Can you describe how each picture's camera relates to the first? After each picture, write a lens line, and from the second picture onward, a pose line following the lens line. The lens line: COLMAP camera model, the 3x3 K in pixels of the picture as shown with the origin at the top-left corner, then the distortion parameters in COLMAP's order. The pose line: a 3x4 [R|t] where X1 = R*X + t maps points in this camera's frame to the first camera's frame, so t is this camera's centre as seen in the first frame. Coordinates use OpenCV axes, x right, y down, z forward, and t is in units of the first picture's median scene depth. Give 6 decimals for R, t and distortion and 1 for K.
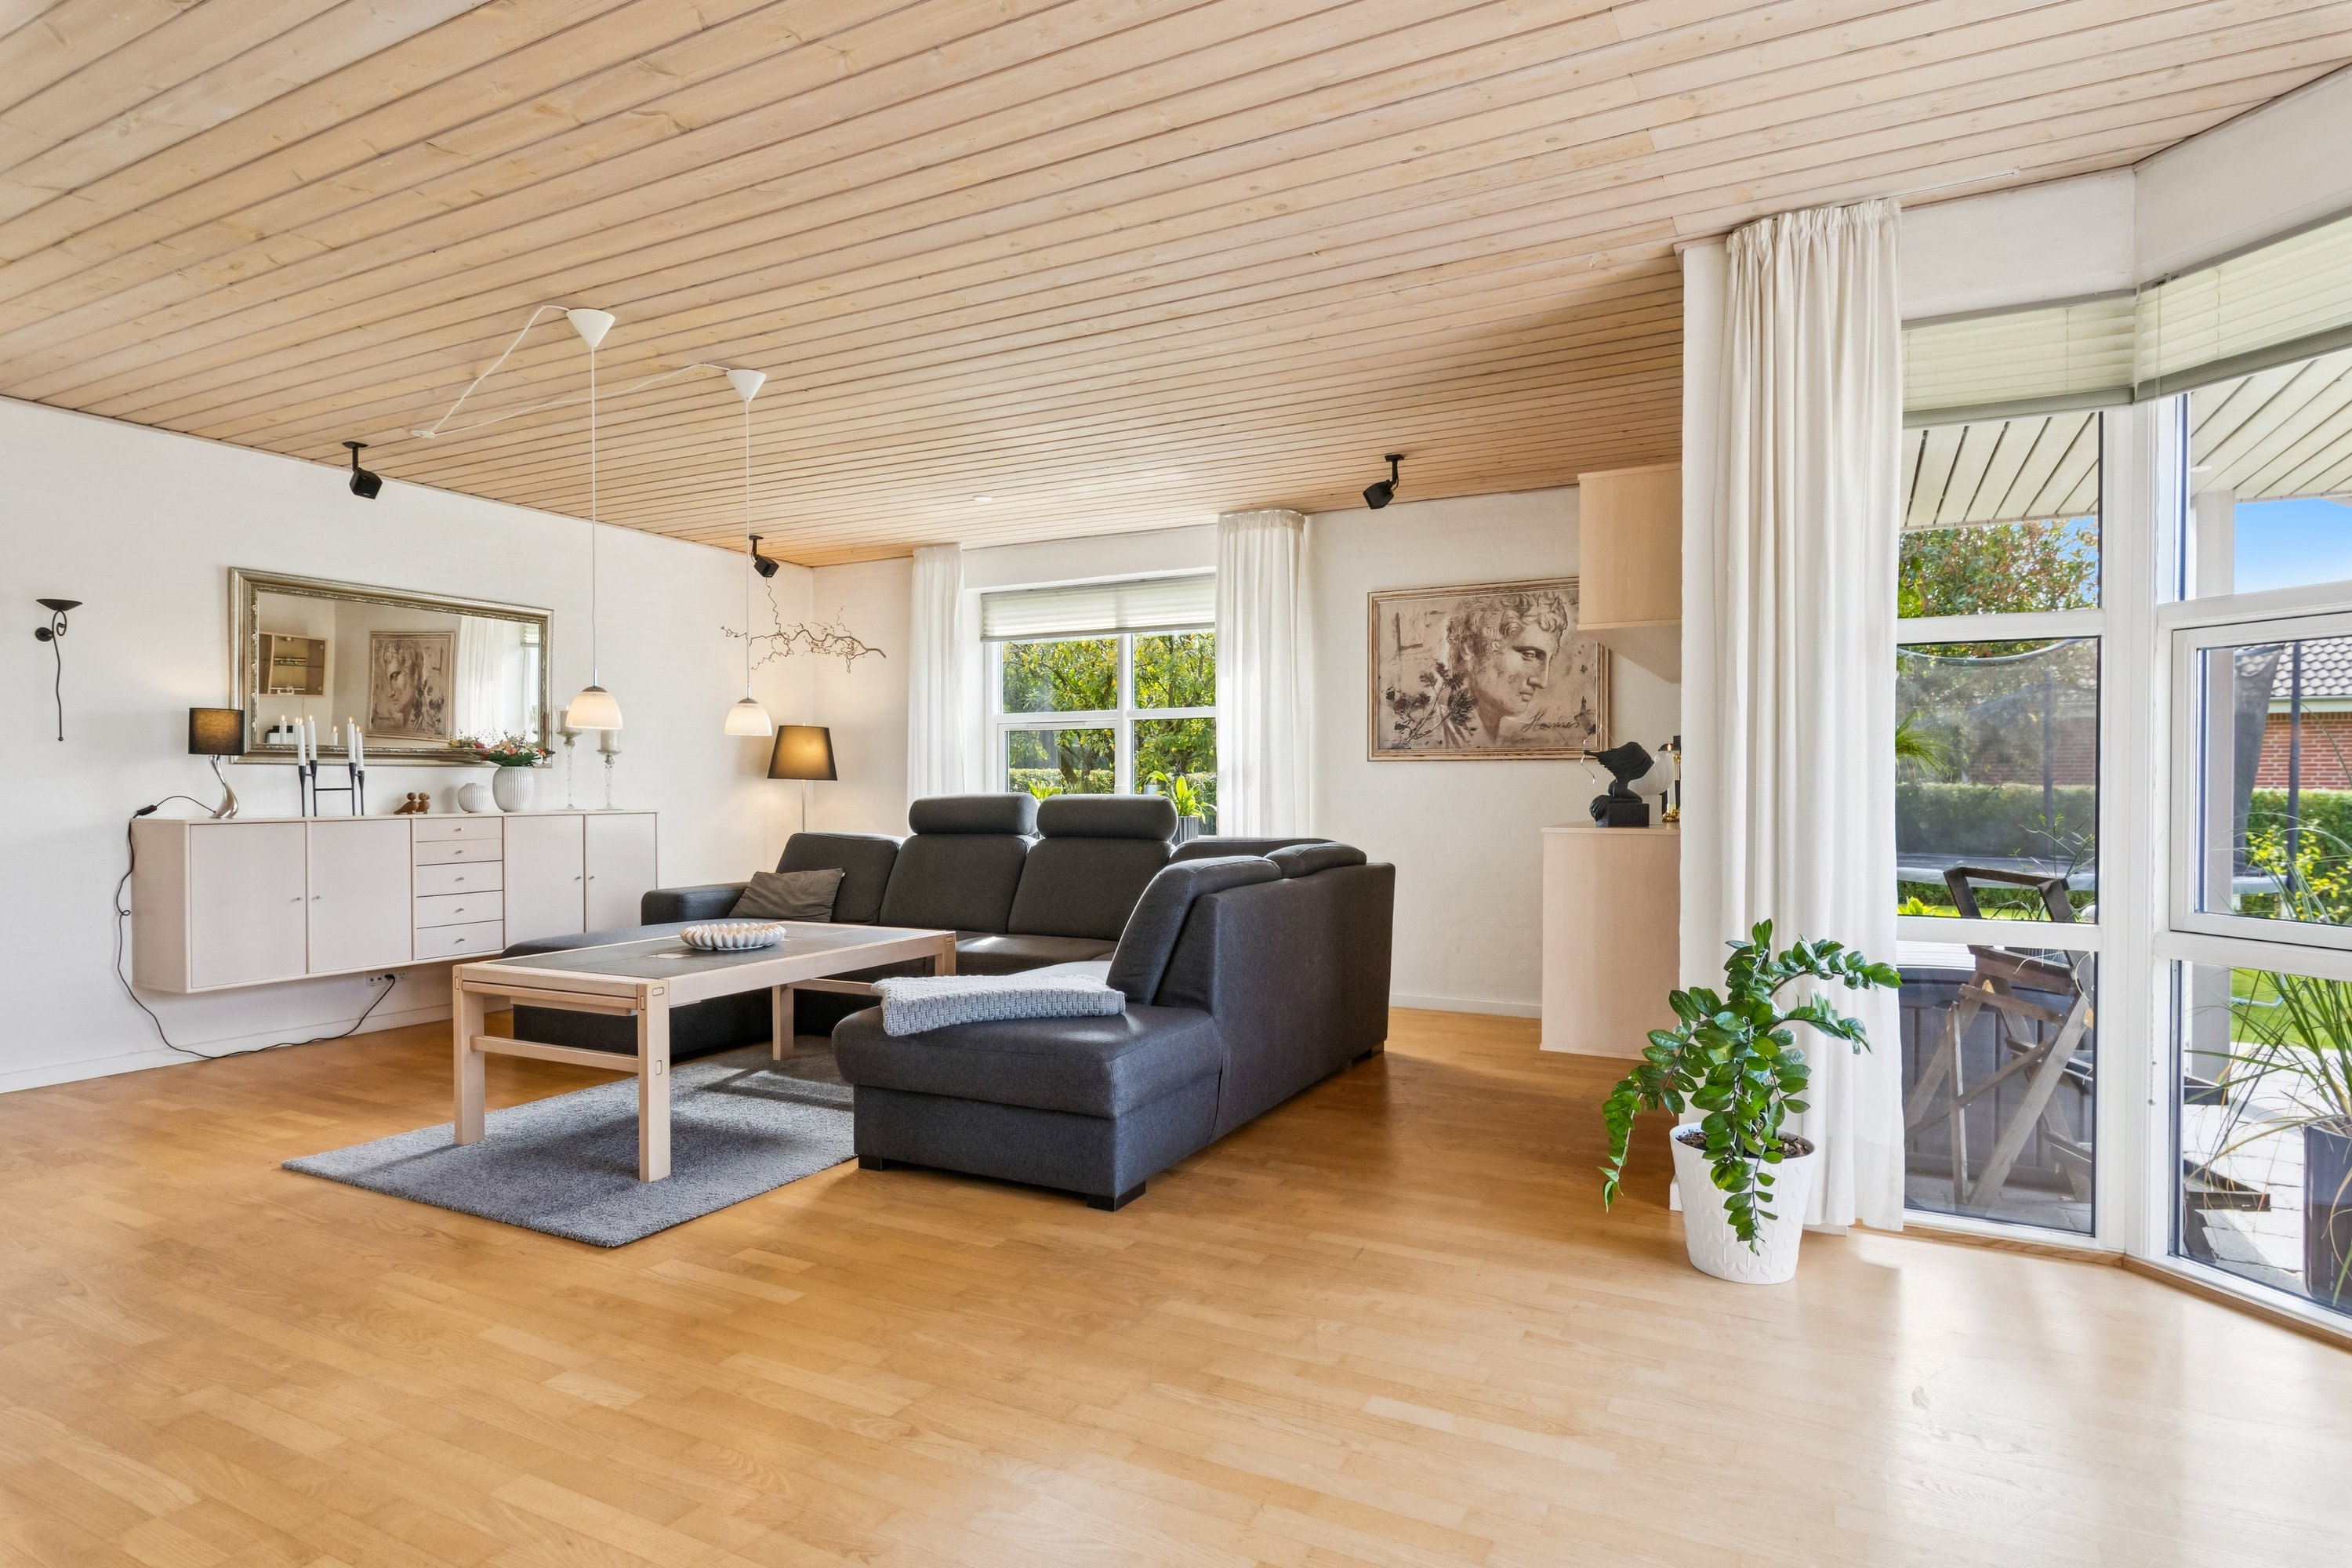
lens RADIAL K [[1269.1, 0, 1176.0], [0, 1269.1, 784.0], [0, 0, 1]] dist [-0.001079, -0.000005]
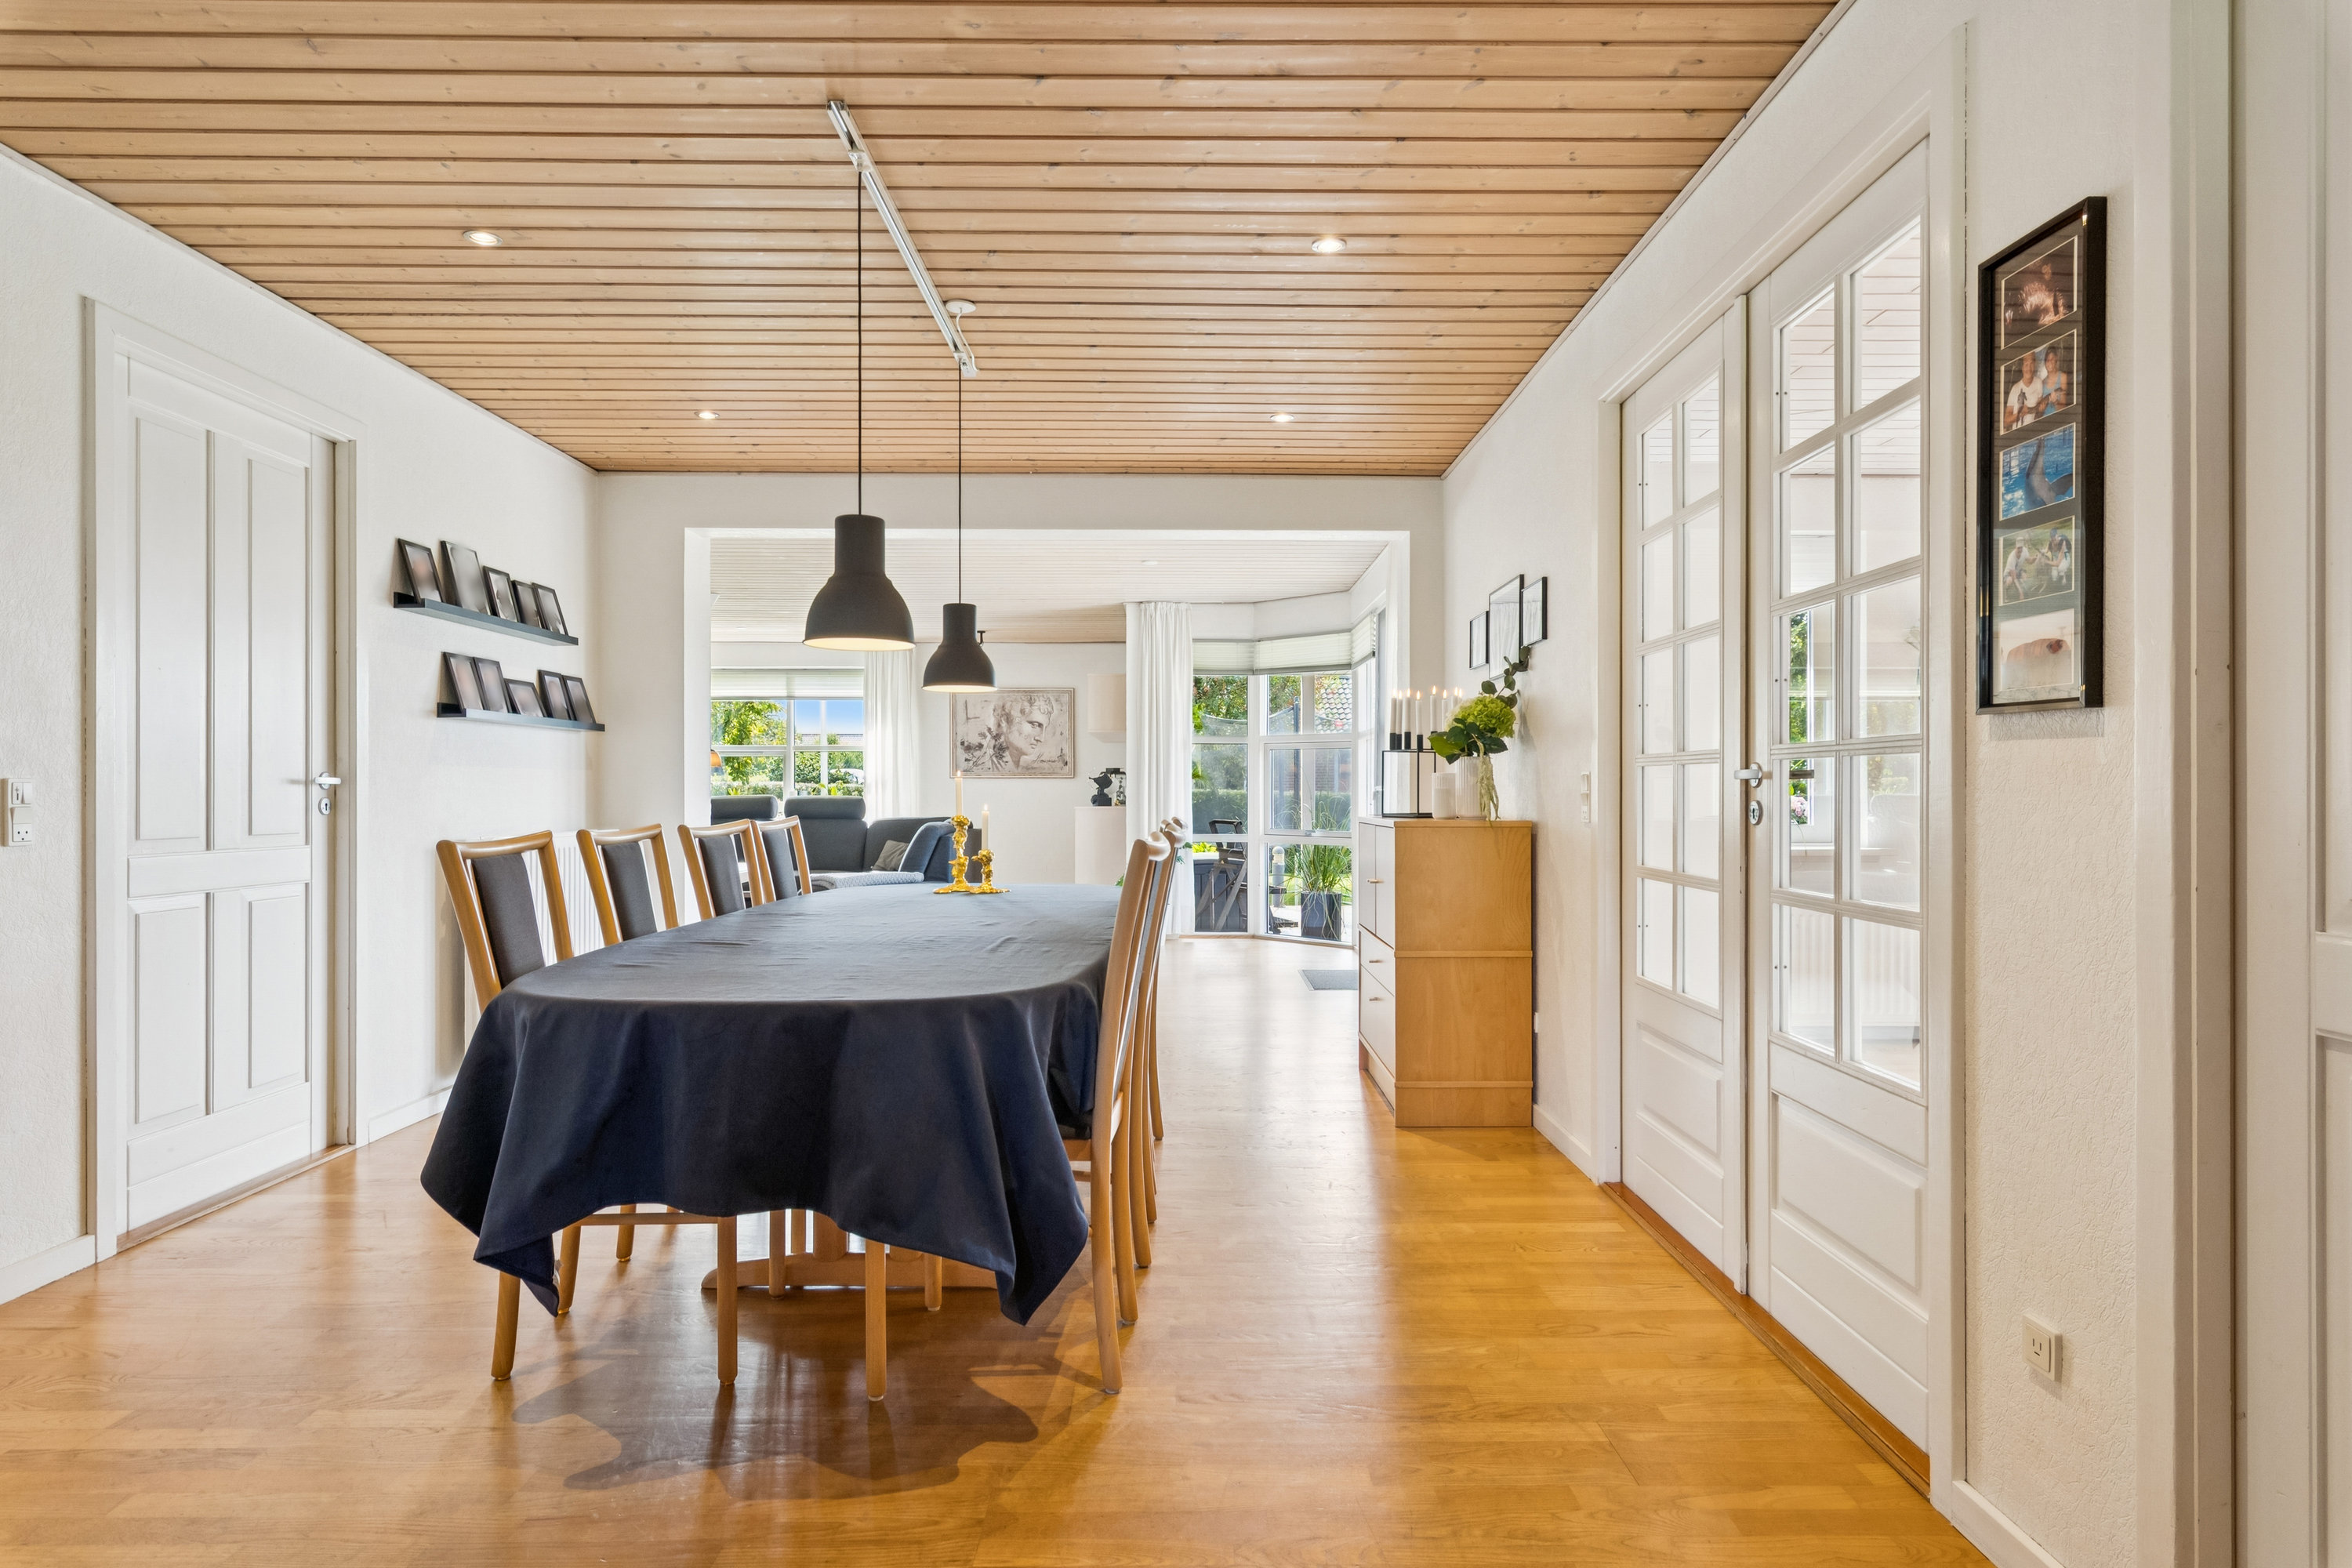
lens RADIAL K [[1269.1, 0, 1176.0], [0, 1269.1, 784.0], [0, 0, 1]] dist [-0.001079, -0.000005]
pose [[0.883375, 0.004404, 0.468647, -0.735189], [-0.001803, 0.999980, -0.005998, 0.002920], [-0.468664, 0.004454, 0.883365, -1.381022]]
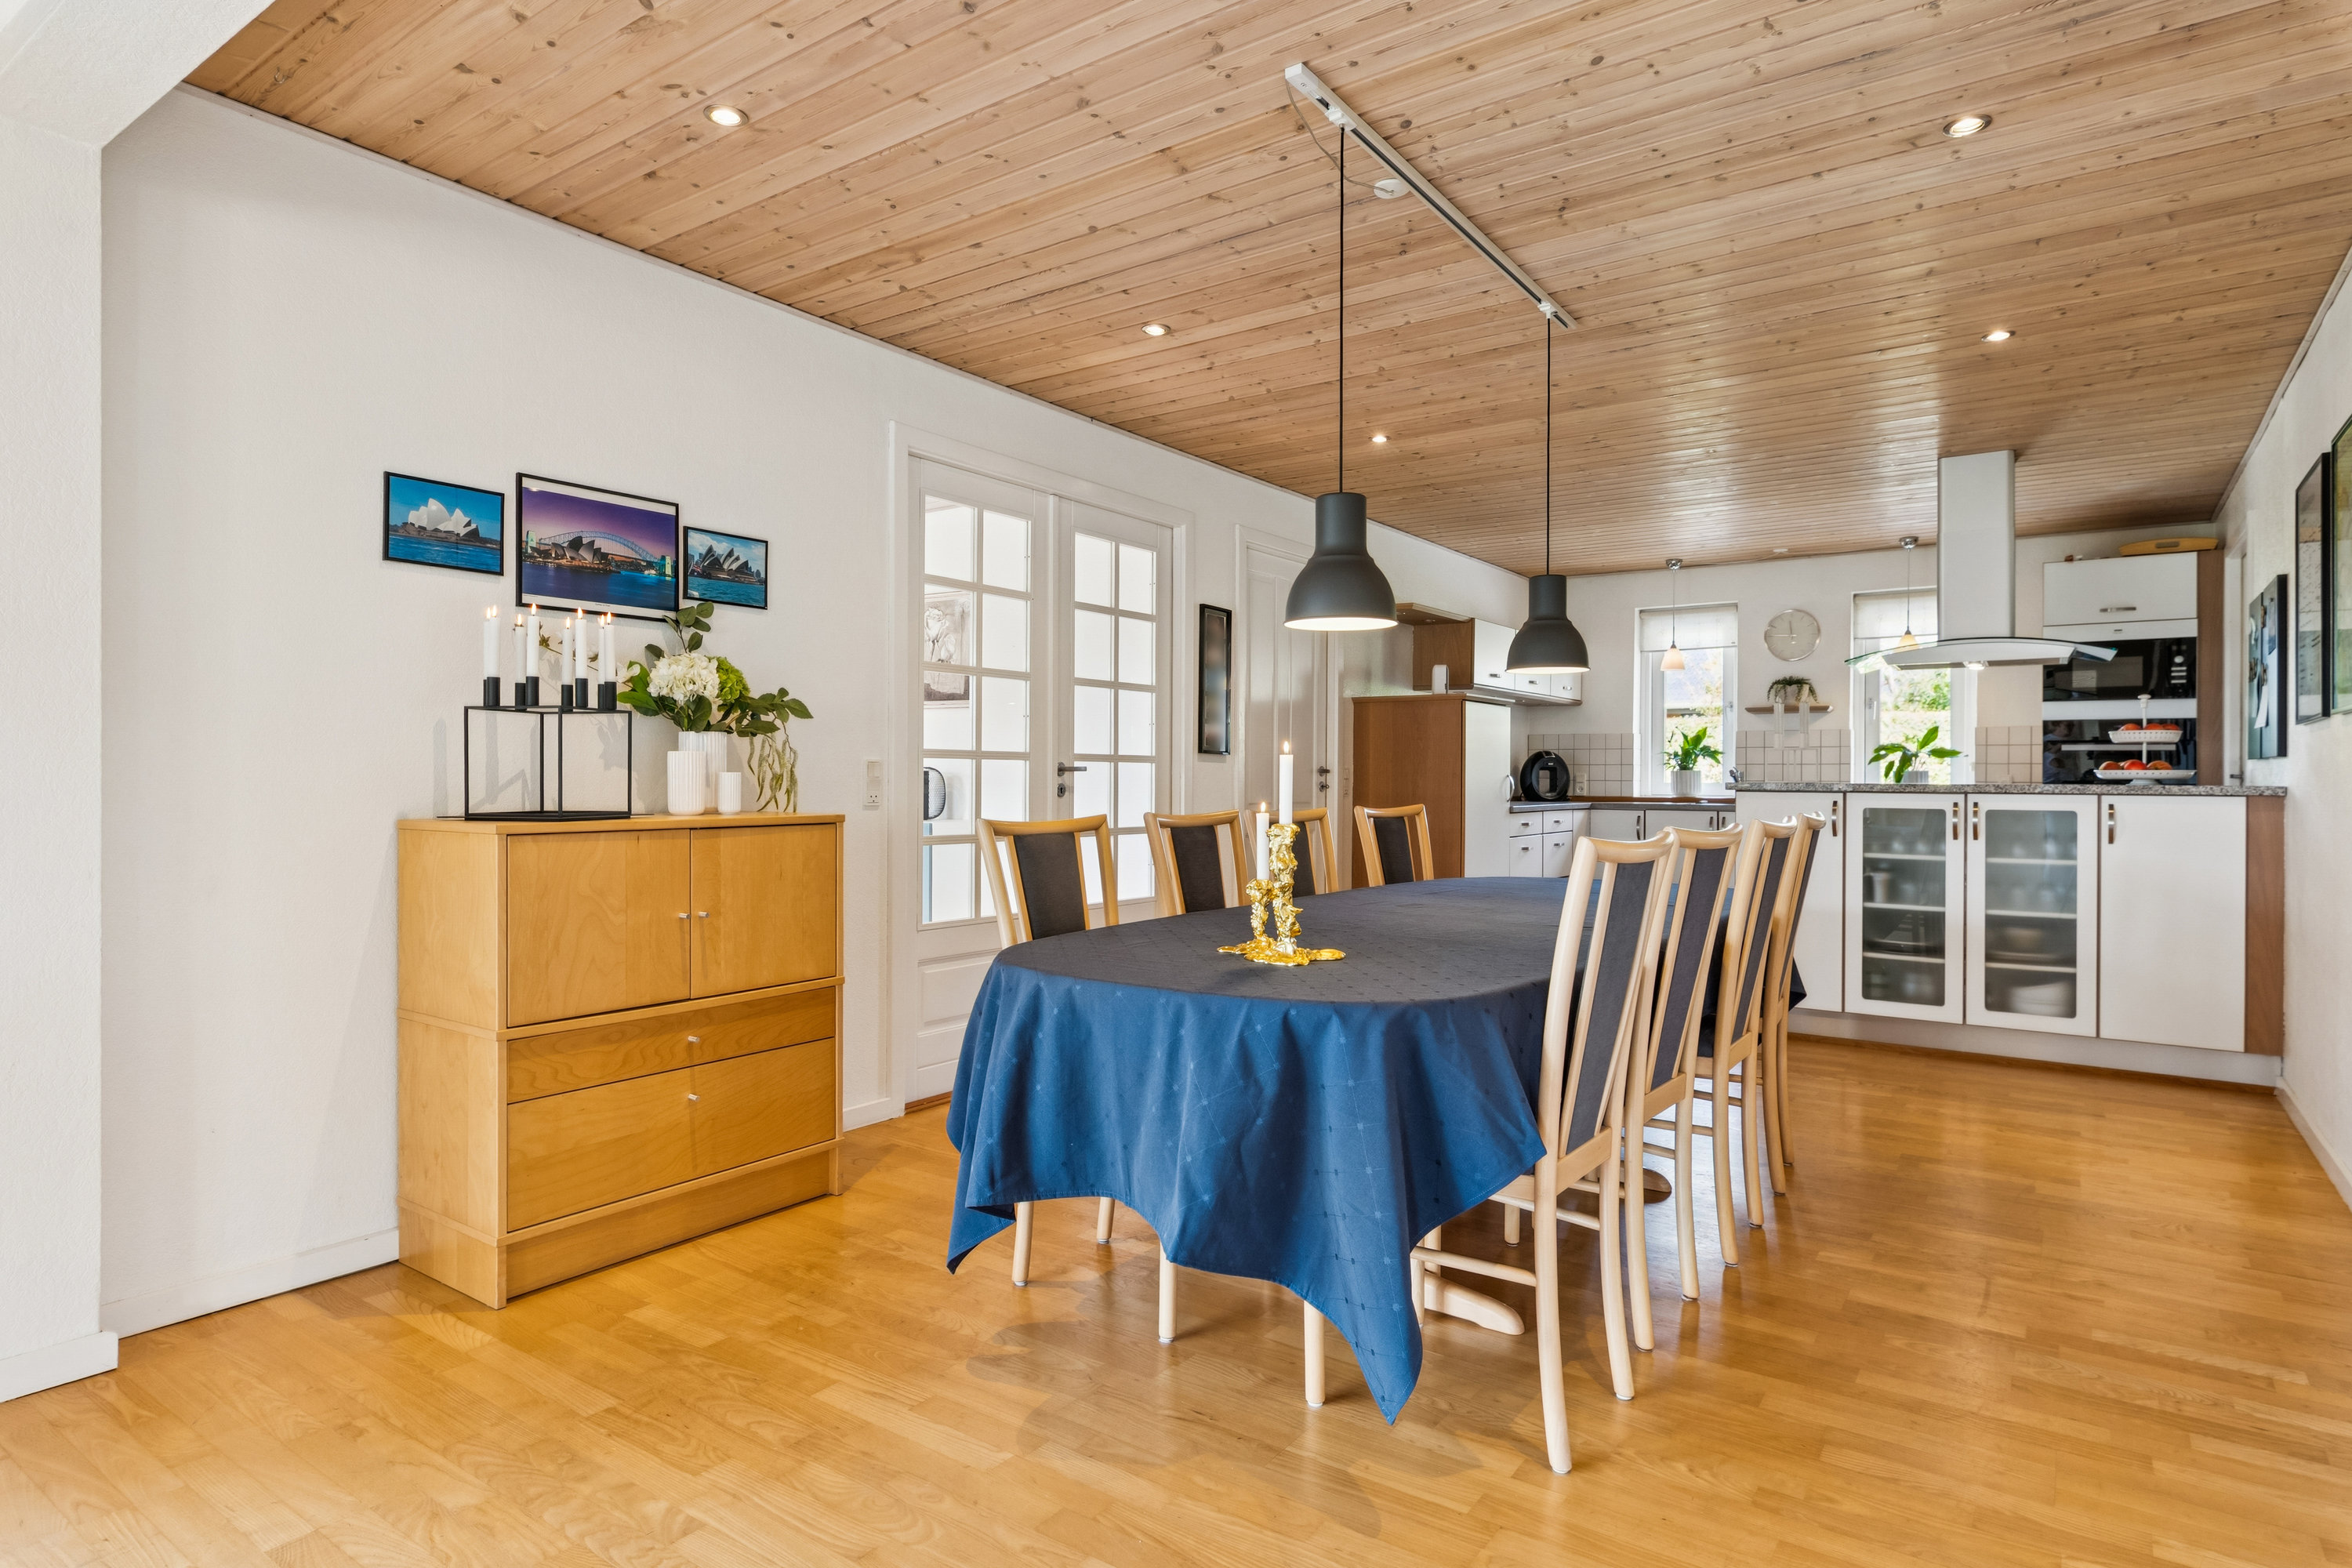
lens RADIAL K [[1269.1, 0, 1176.0], [0, 1269.1, 784.0], [0, 0, 1]] dist [-0.001079, -0.000005]
pose [[-0.991026, -0.003349, 0.133630, -0.411160], [-0.002580, 0.999979, 0.005931, 0.001634], [-0.133647, 0.005533, -0.991014, 0.347181]]
